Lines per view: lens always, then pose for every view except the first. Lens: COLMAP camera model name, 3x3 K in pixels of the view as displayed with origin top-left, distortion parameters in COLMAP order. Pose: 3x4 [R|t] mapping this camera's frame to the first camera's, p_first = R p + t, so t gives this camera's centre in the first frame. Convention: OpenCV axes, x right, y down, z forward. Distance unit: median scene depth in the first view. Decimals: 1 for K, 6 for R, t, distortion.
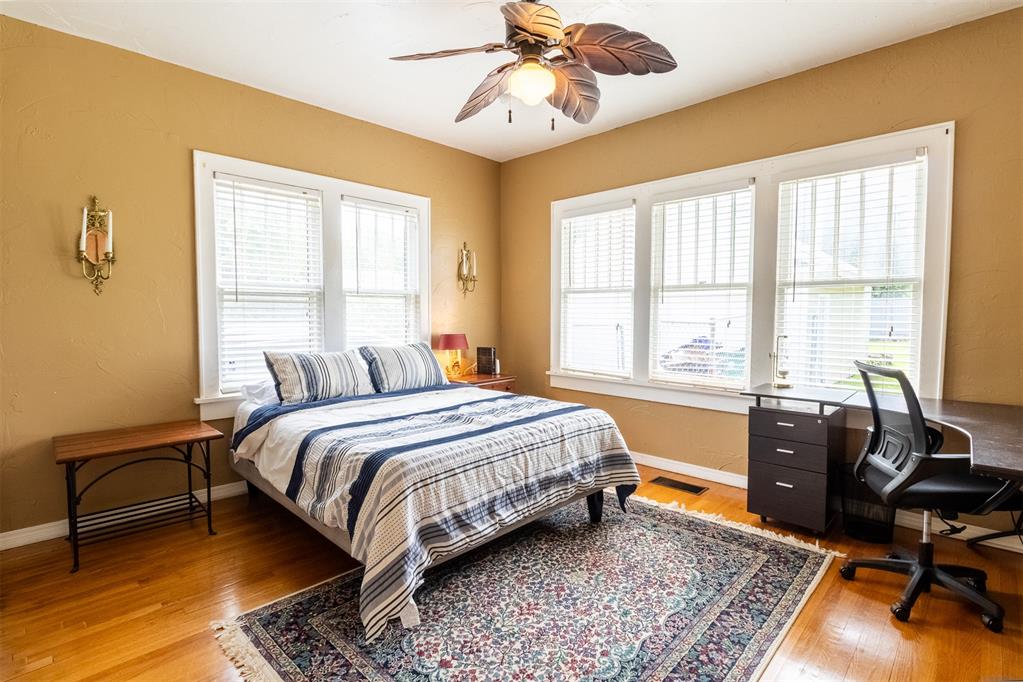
lens RADIAL K [[480.9, 0, 522.1], [0, 480.9, 335.7], [0, 0, 1]] dist [-0.002640, -0.011041]
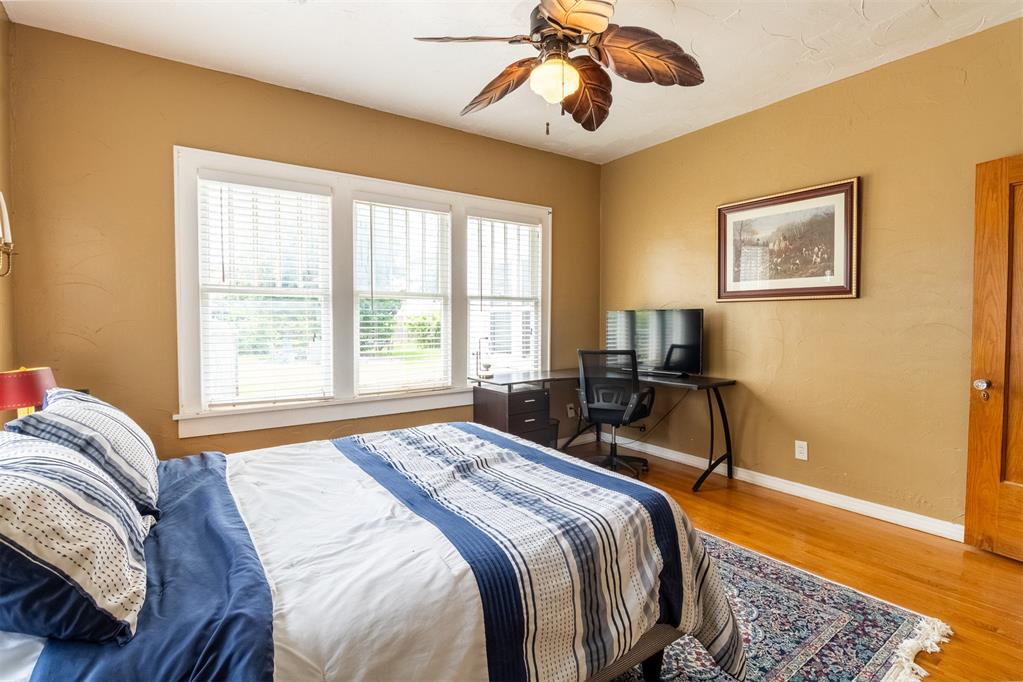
lens RADIAL K [[480.9, 0, 522.1], [0, 480.9, 335.7], [0, 0, 1]] dist [-0.002640, -0.011041]
pose [[0.196270, -0.032241, 0.980020, -0.686129], [0.051861, 0.998402, 0.022460, -0.028277], [-0.979177, 0.046416, 0.197628, 0.641020]]
